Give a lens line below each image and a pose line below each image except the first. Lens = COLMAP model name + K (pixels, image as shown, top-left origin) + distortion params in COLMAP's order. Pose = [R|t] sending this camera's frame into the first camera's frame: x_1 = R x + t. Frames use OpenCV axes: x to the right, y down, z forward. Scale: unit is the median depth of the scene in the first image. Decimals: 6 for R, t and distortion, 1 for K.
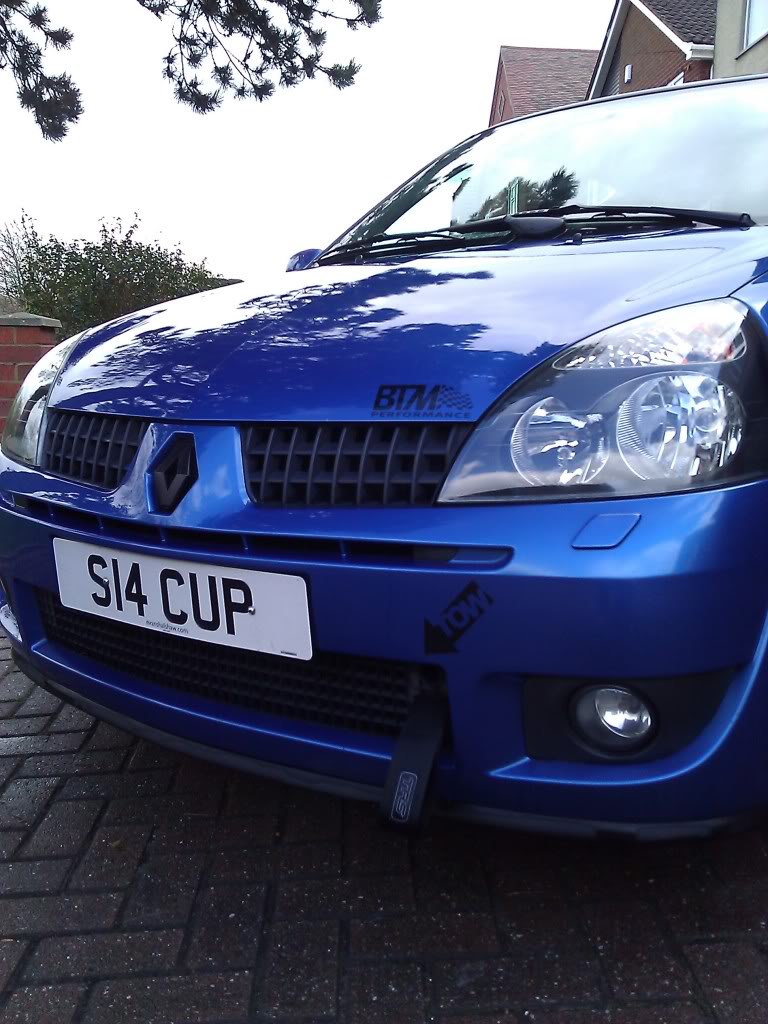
lens RADIAL K [[906.2, 0, 384.0], [0, 906.2, 512.0], [0, 0, 1]] dist [0.004179, 0.000063]
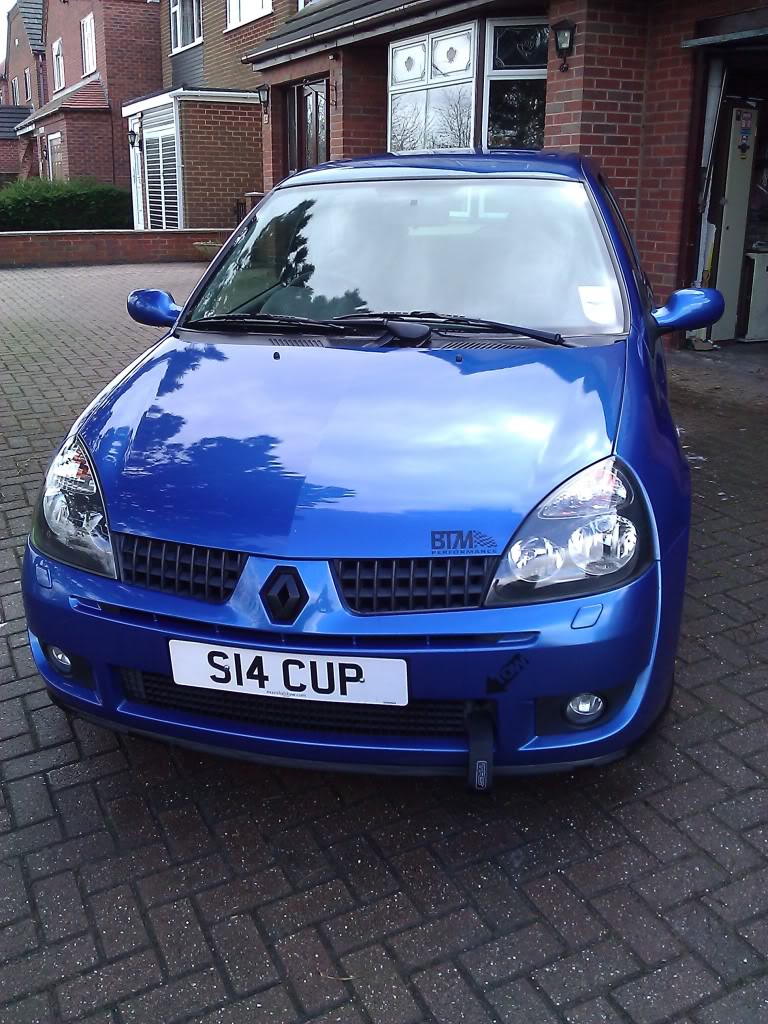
lens RADIAL K [[854.7, 0, 384.0], [0, 854.7, 512.0], [0, 0, 1]] dist [-0.001363, 0.001040]
pose [[0.931056, -0.132517, 0.339961, -0.558633], [0.082631, 0.984089, 0.157296, -0.396096], [-0.355396, -0.118360, 0.927192, -0.339336]]
